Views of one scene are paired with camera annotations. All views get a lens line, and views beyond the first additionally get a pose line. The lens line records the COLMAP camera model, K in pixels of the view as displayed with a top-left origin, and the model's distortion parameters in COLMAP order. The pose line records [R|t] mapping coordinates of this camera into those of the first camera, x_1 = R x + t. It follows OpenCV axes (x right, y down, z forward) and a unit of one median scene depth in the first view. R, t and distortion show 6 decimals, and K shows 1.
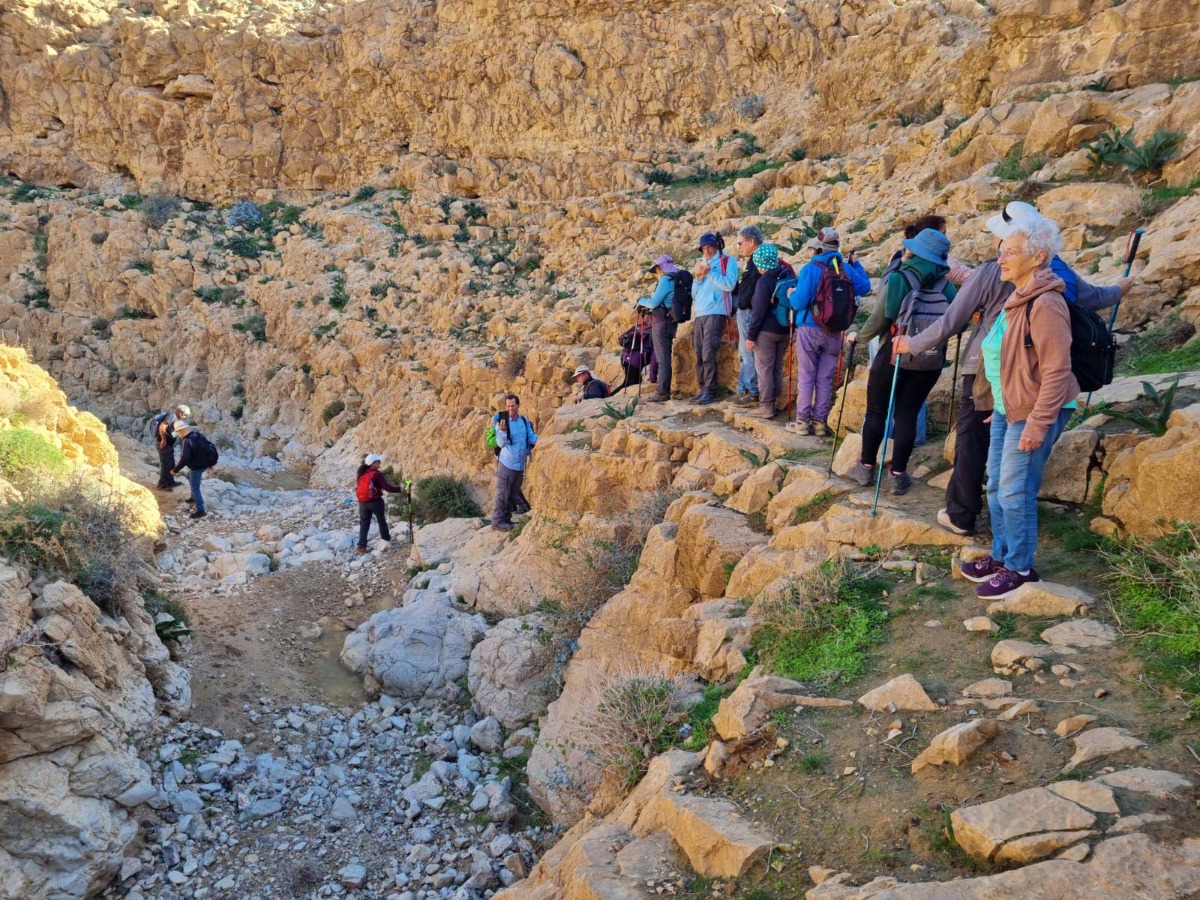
lens RADIAL K [[918.7, 0, 592.8], [0, 918.7, 457.8], [0, 0, 1]] dist [0.061327, -0.050491]
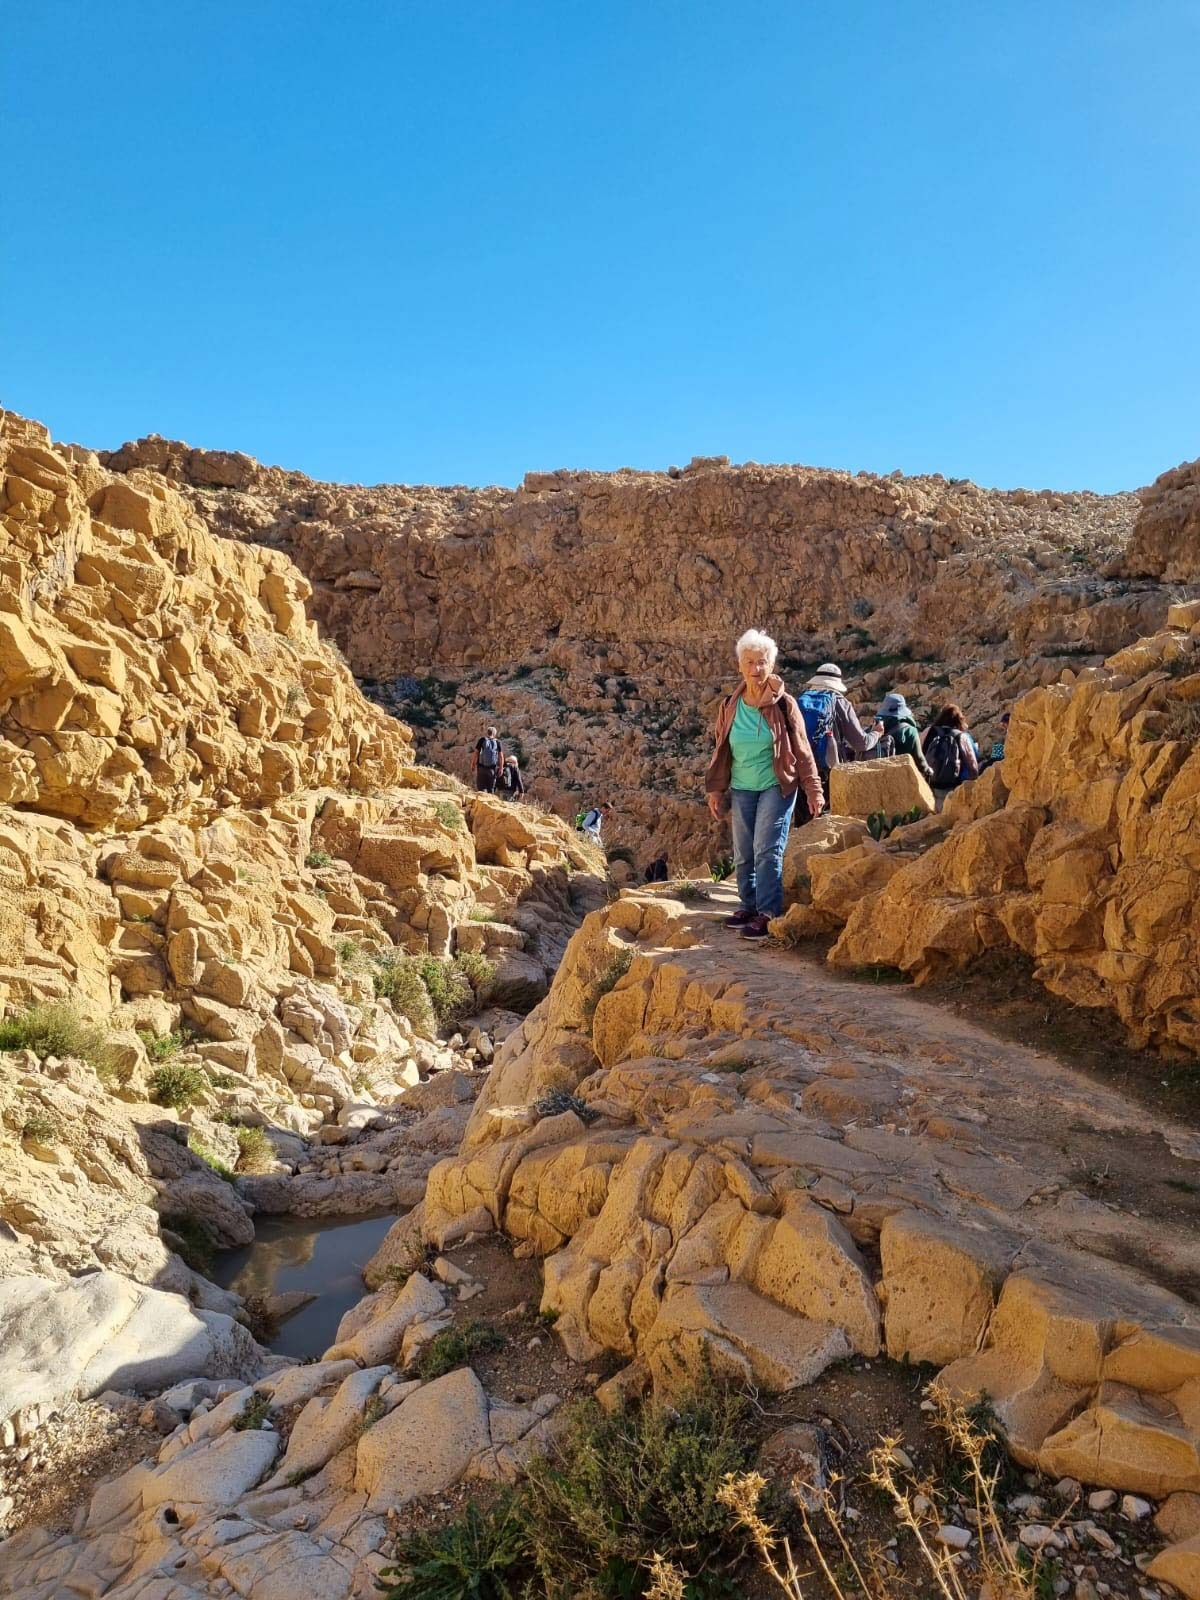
lens RADIAL K [[1220.7, 0, 581.8], [0, 1220.7, 796.1], [0, 0, 1]] dist [0.059880, -0.046930]
pose [[0.999912, -0.006020, -0.011807, -0.280282], [0.004284, 0.989871, -0.141903, 0.158898], [0.012542, 0.141840, 0.989810, -0.900149]]
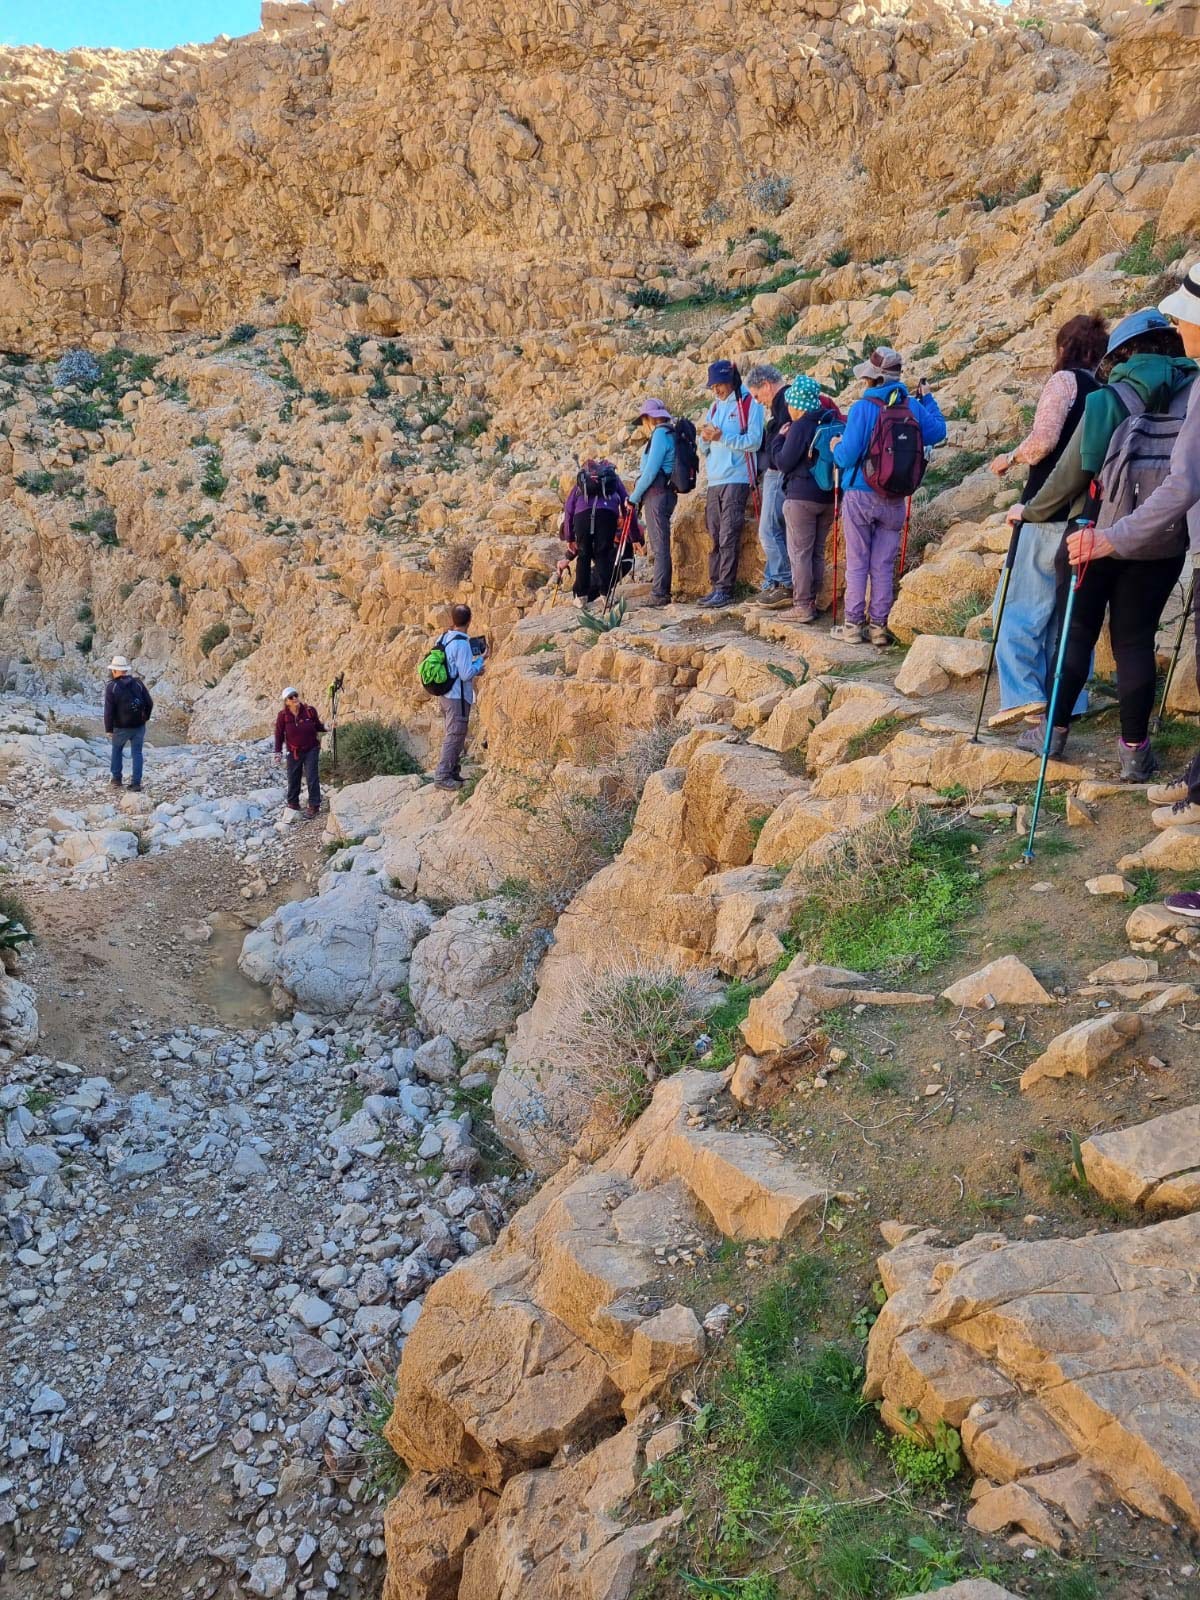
lens RADIAL K [[1220.7, 0, 581.8], [0, 1220.7, 796.1], [0, 0, 1]] dist [0.059880, -0.046930]
pose [[0.999480, -0.031373, 0.007512, 0.000942], [0.030645, 0.996106, 0.082667, 0.004224], [-0.010076, -0.082393, 0.996549, 0.012826]]
